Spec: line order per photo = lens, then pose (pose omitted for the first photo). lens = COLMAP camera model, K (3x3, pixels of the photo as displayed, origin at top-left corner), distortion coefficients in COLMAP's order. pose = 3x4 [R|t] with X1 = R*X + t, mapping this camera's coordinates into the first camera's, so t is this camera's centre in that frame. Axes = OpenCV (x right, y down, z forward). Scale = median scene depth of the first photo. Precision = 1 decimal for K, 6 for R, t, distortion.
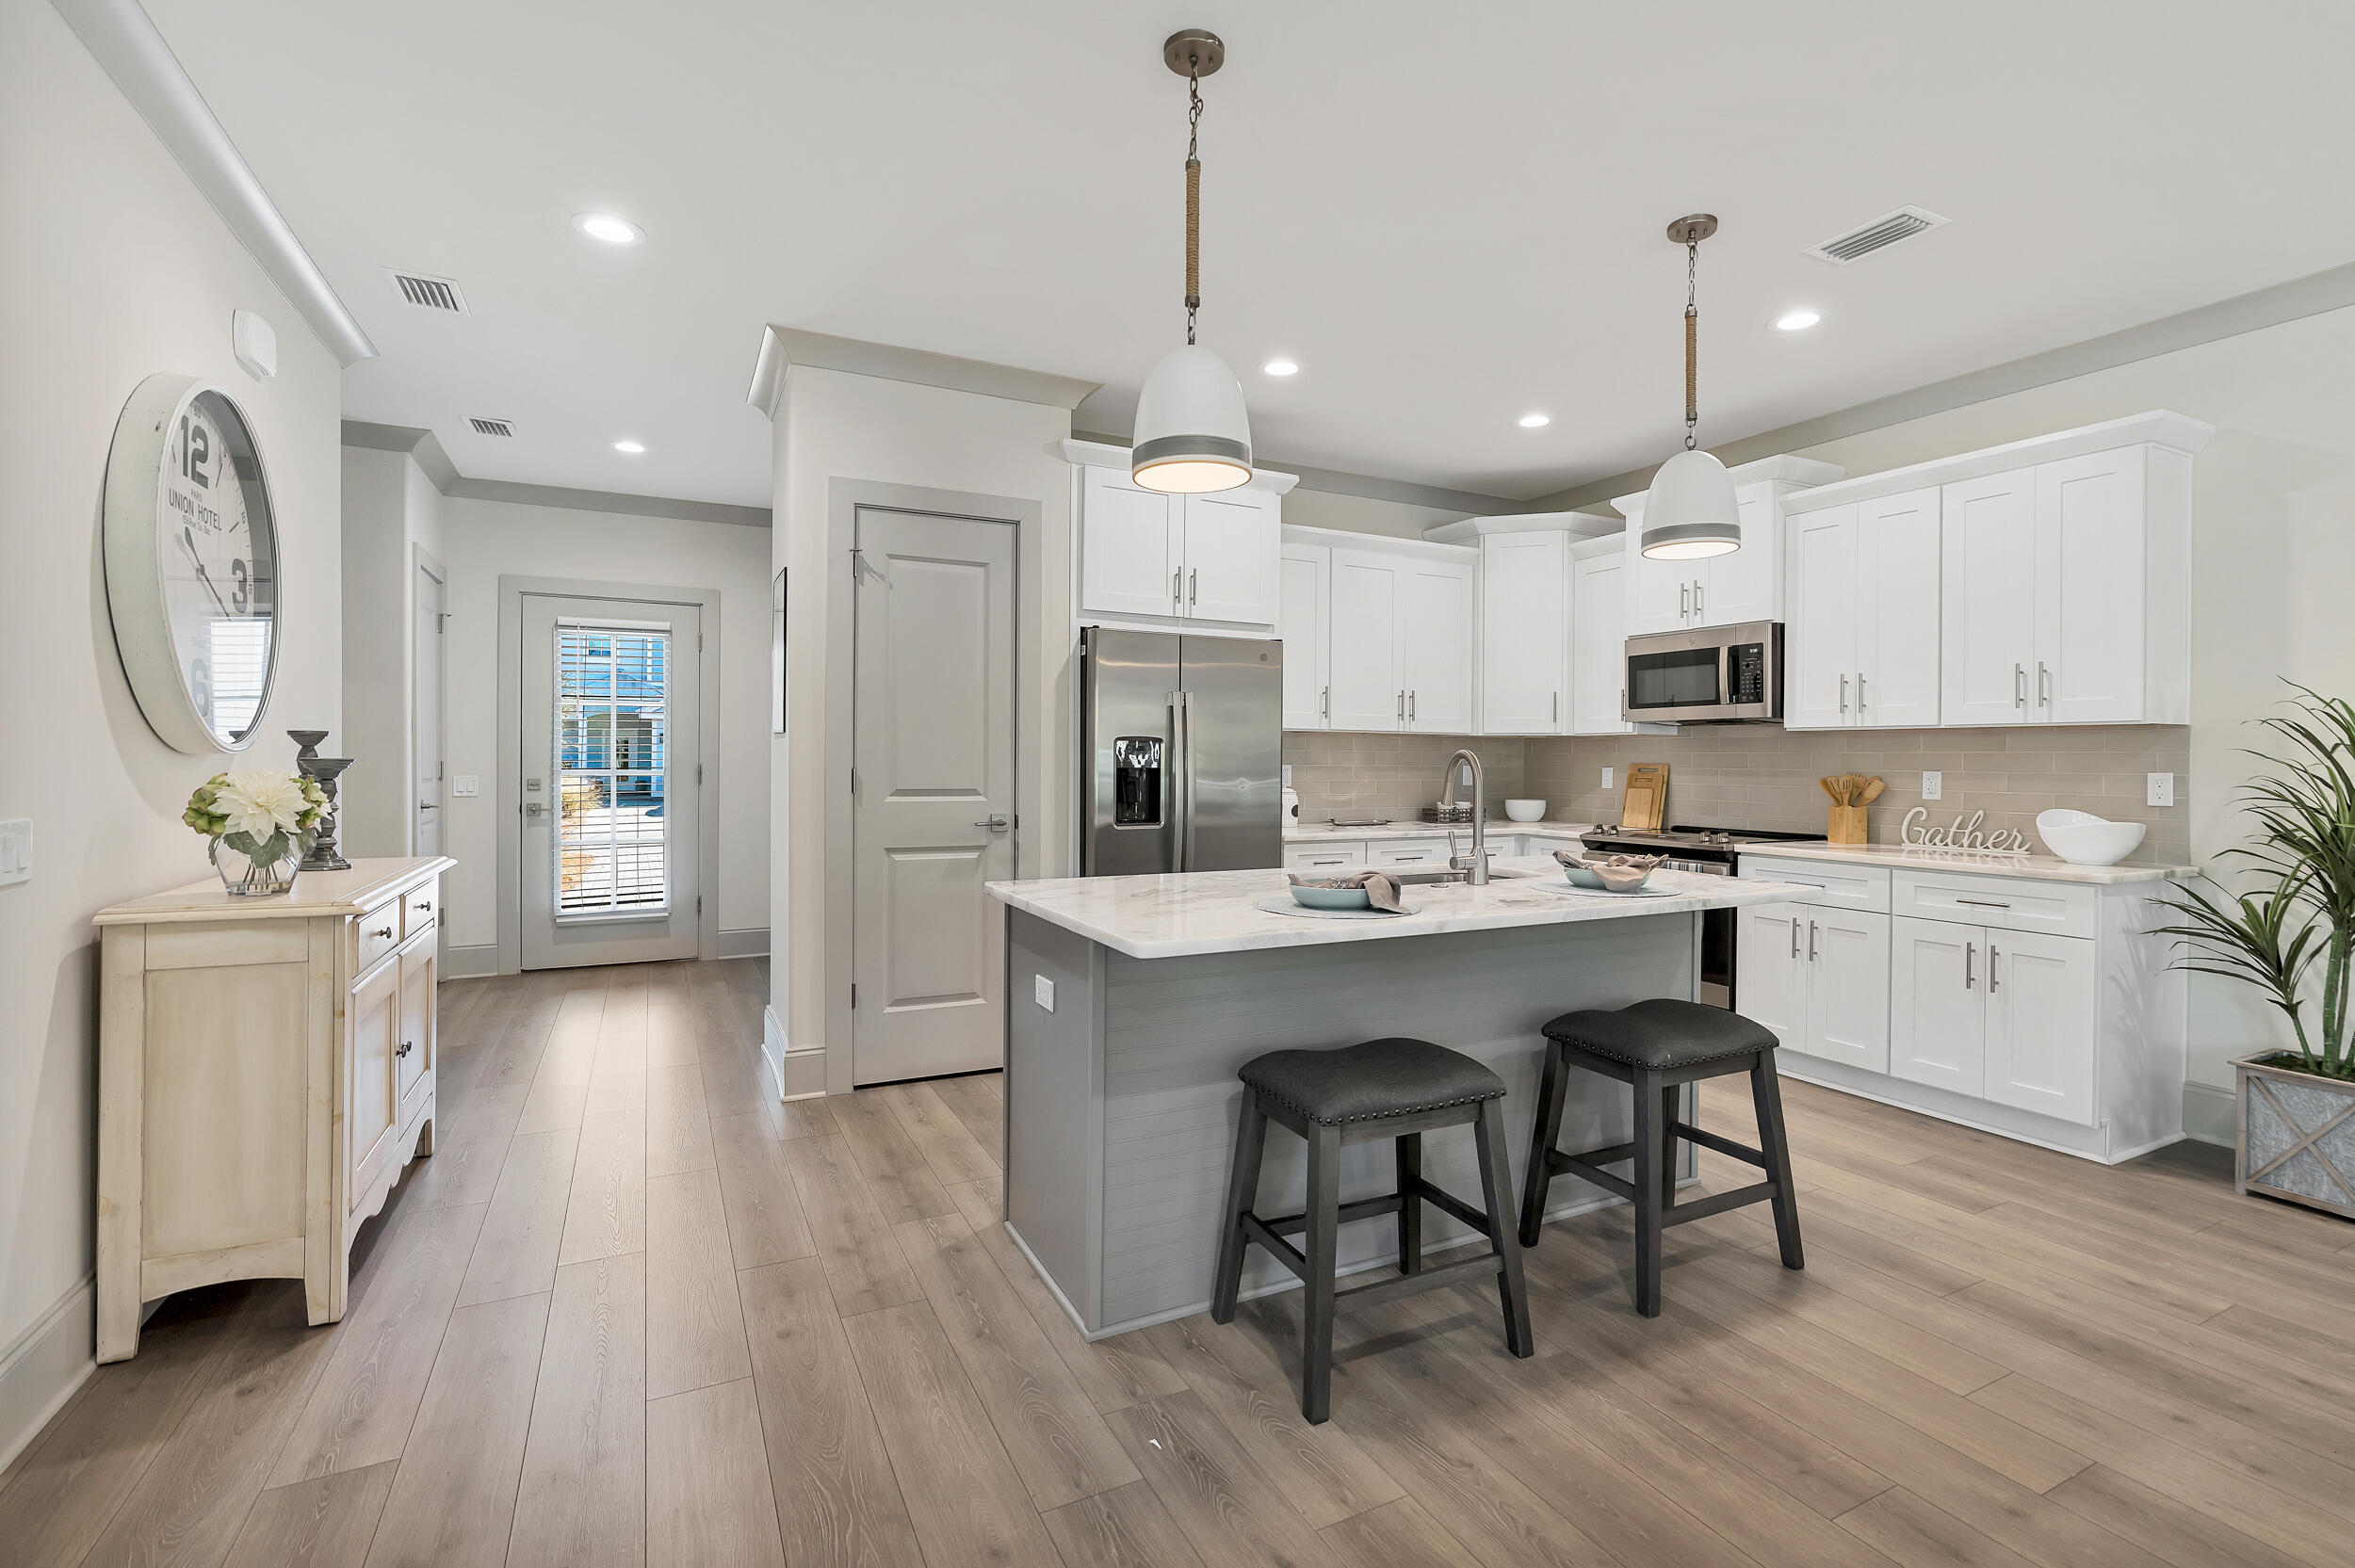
lens RADIAL K [[1059.7, 0, 1191.6], [0, 1059.7, 766.1], [0, 0, 1]] dist [-0.013281, 0.004997]
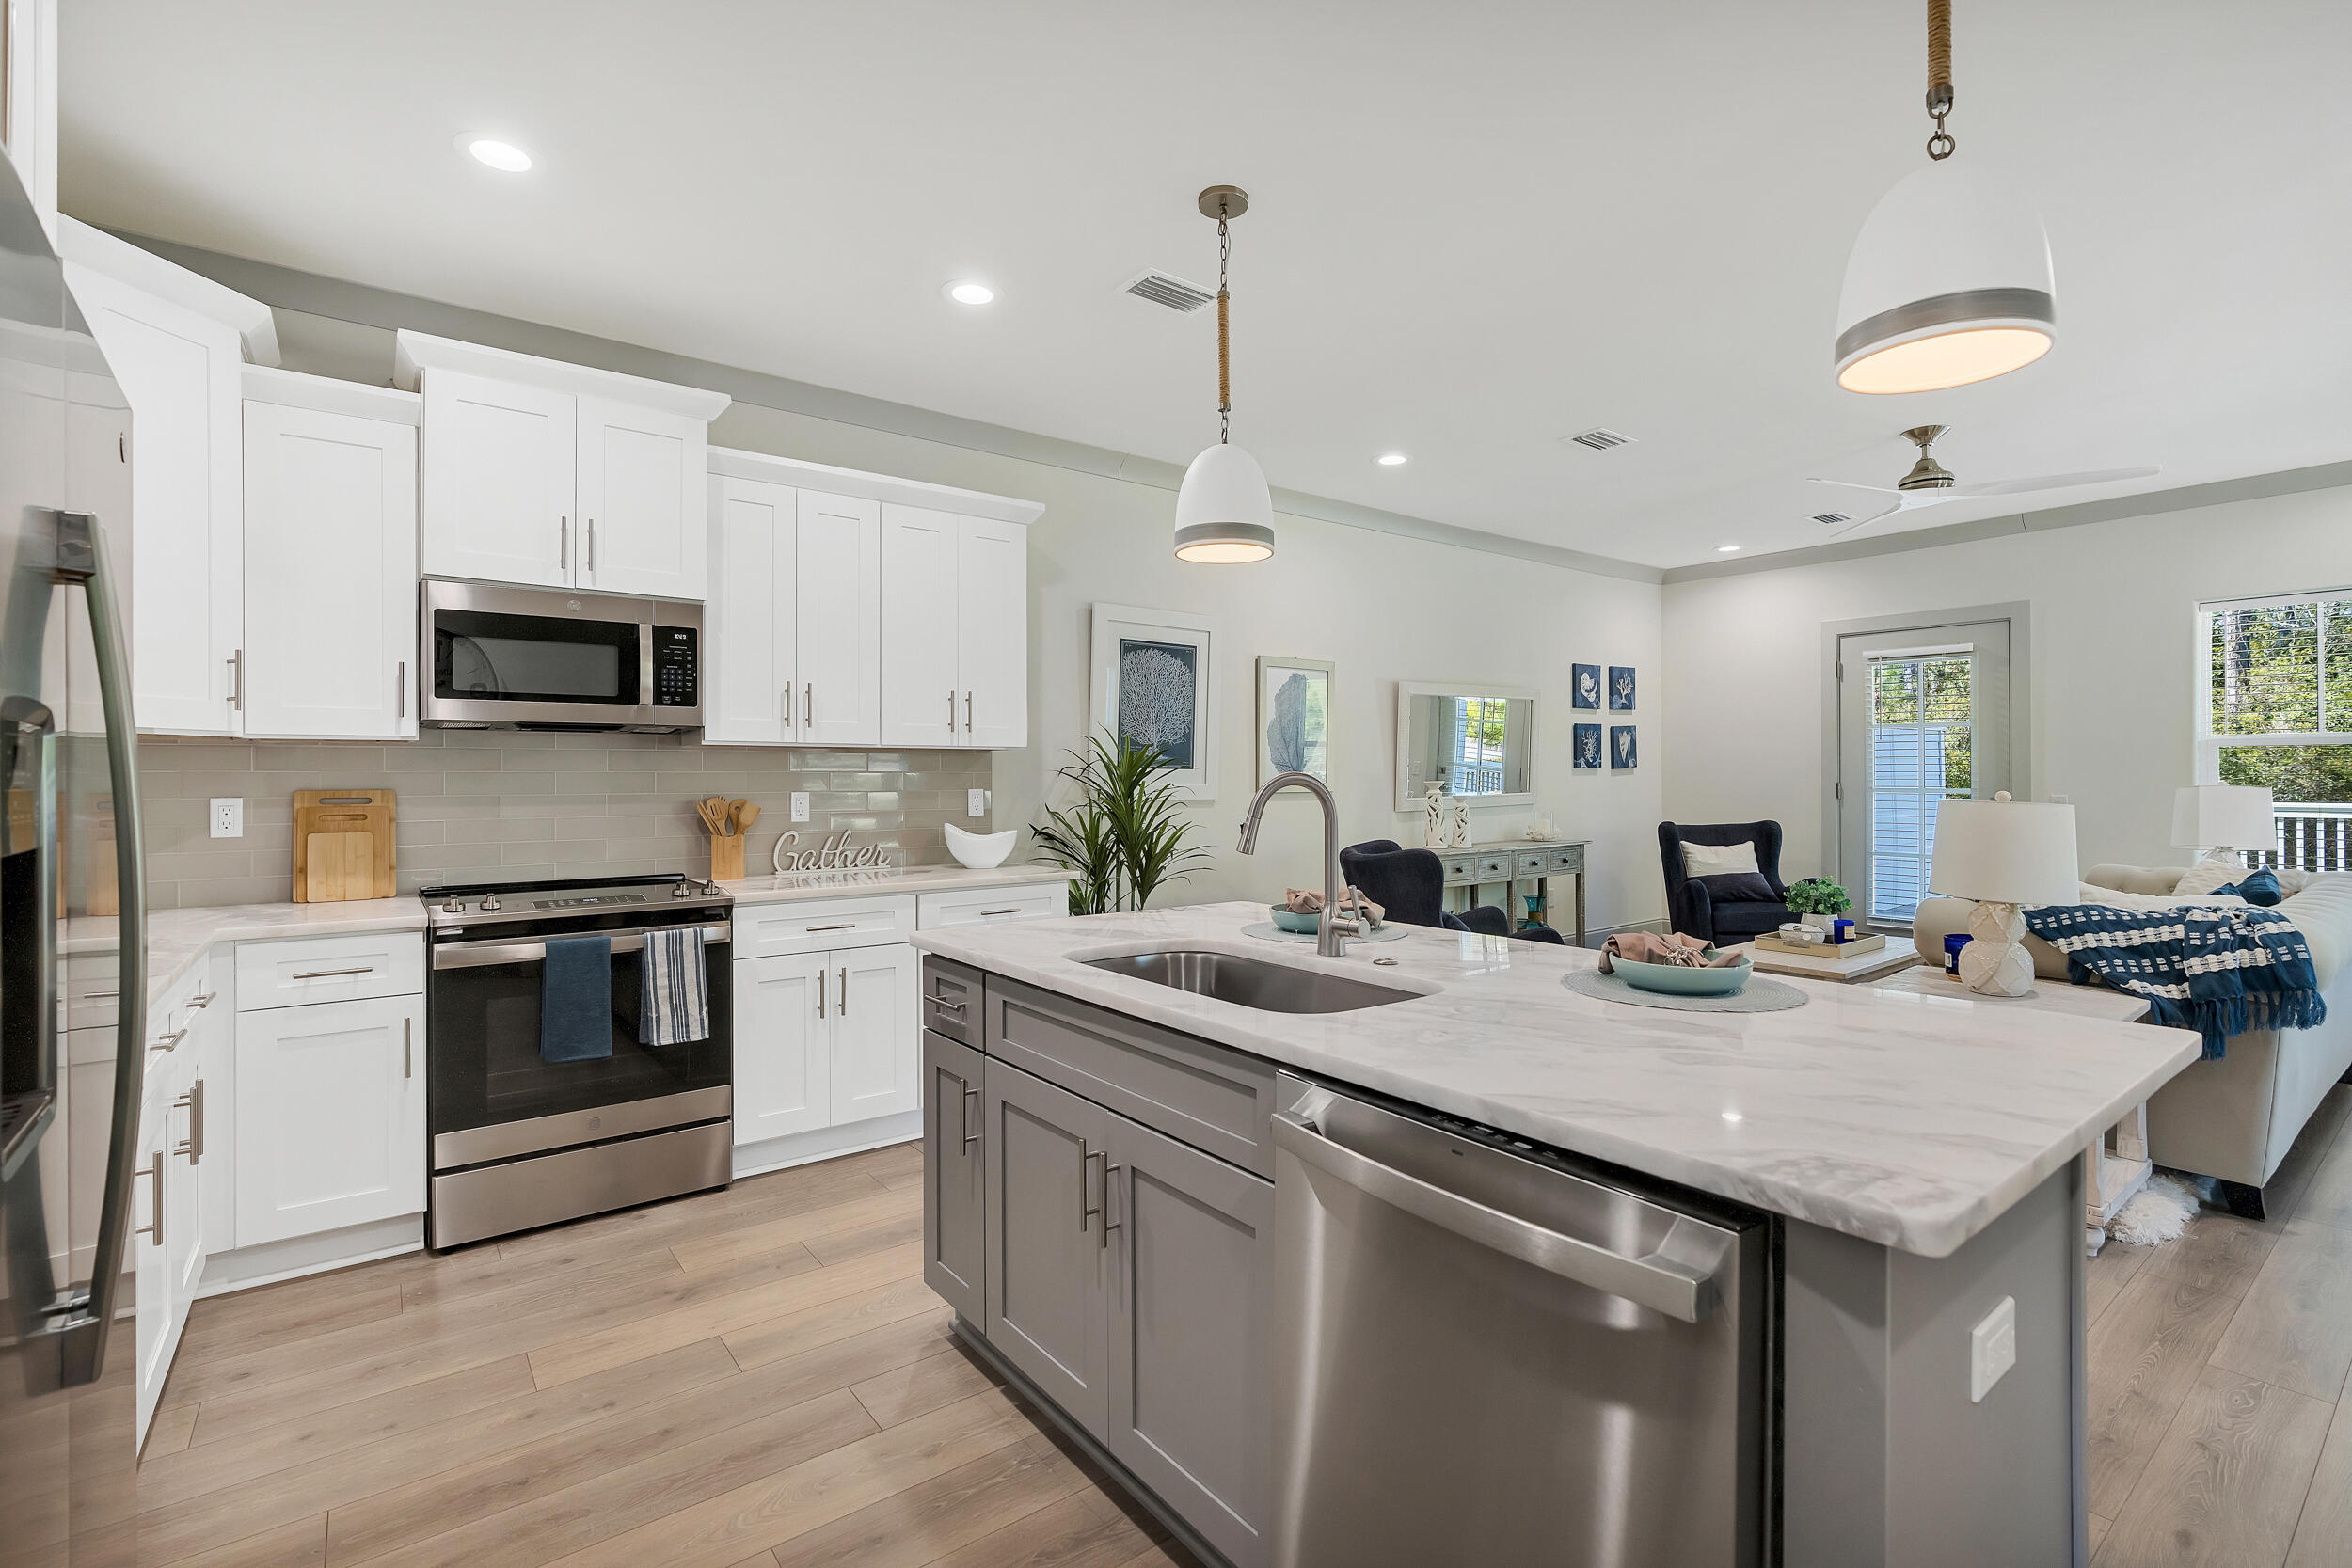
lens RADIAL K [[1058.3, 0, 1184.7], [0, 1058.3, 777.3], [0, 0, 1]] dist [-0.013281, 0.004997]
pose [[-0.176974, -0.003953, 0.984208, -0.292148], [0.008706, 0.999947, 0.005581, -0.010480], [-0.984177, 0.009557, -0.176931, 0.831226]]
